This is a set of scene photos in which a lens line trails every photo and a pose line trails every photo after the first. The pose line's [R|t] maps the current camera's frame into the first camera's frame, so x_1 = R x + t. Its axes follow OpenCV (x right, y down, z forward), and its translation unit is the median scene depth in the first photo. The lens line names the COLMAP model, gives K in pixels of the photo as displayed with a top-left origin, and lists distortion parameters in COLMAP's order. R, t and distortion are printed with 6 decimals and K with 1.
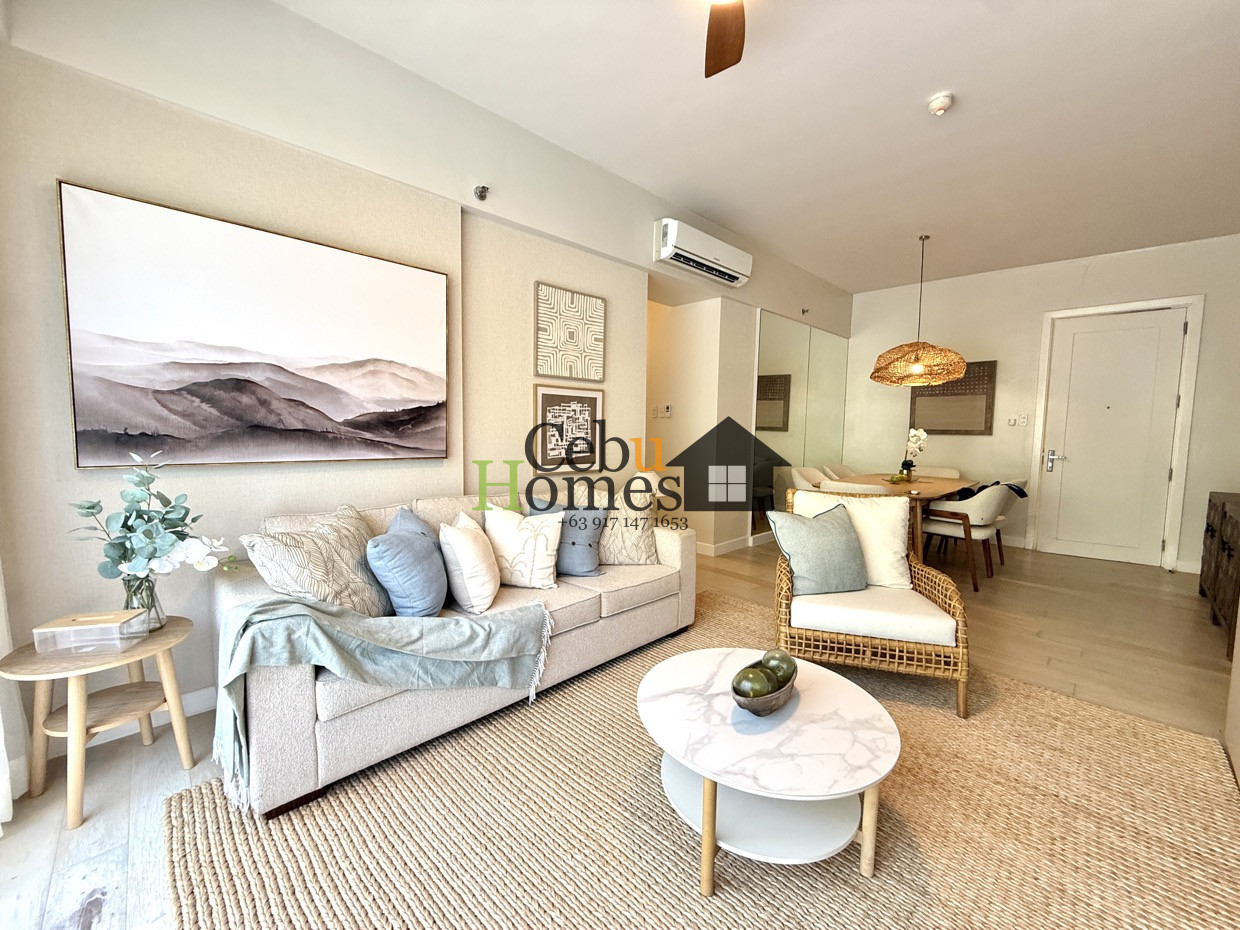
lens RADIAL K [[493.4, 0, 625.9], [0, 493.4, 464.6], [0, 0, 1]] dist [0.000330, 0.000124]
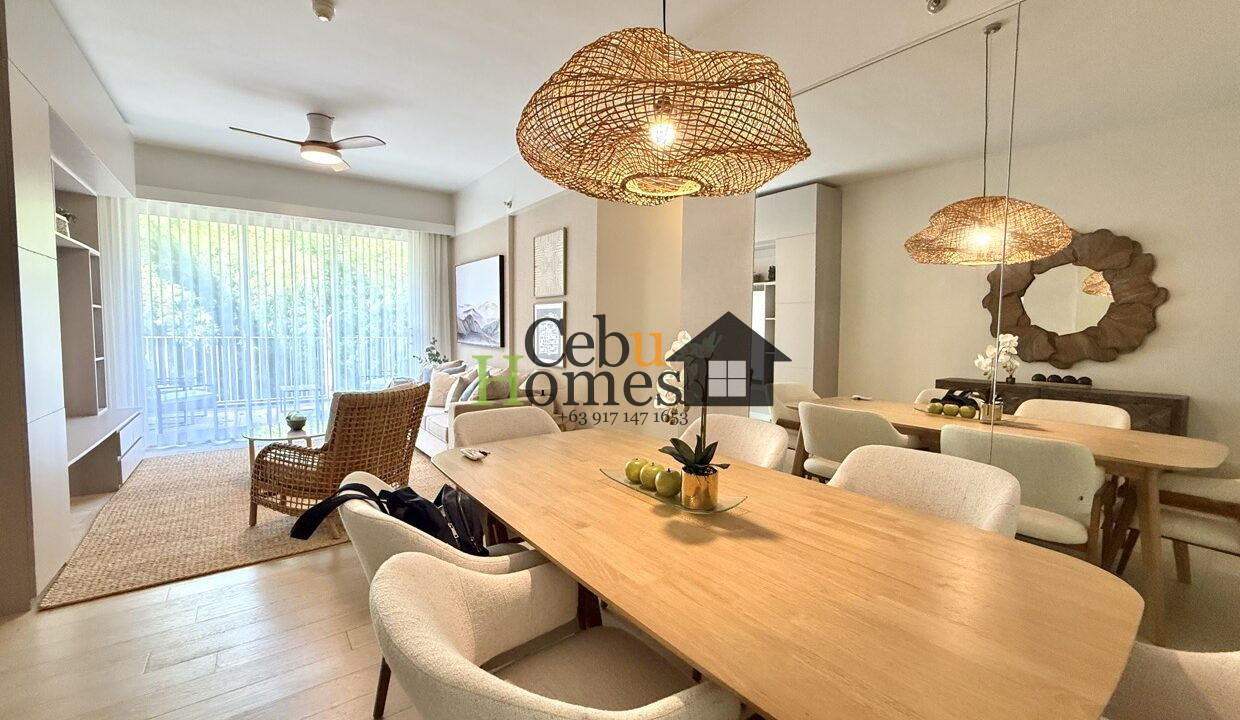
lens RADIAL K [[496.2, 0, 618.9], [0, 496.2, 361.3], [0, 0, 1]] dist [0.001715, 0.000112]
pose [[-0.140457, 0.039428, -0.989301, 1.544222], [-0.098279, 0.993717, 0.053558, -0.110855], [0.985197, 0.104750, -0.135699, 1.759393]]
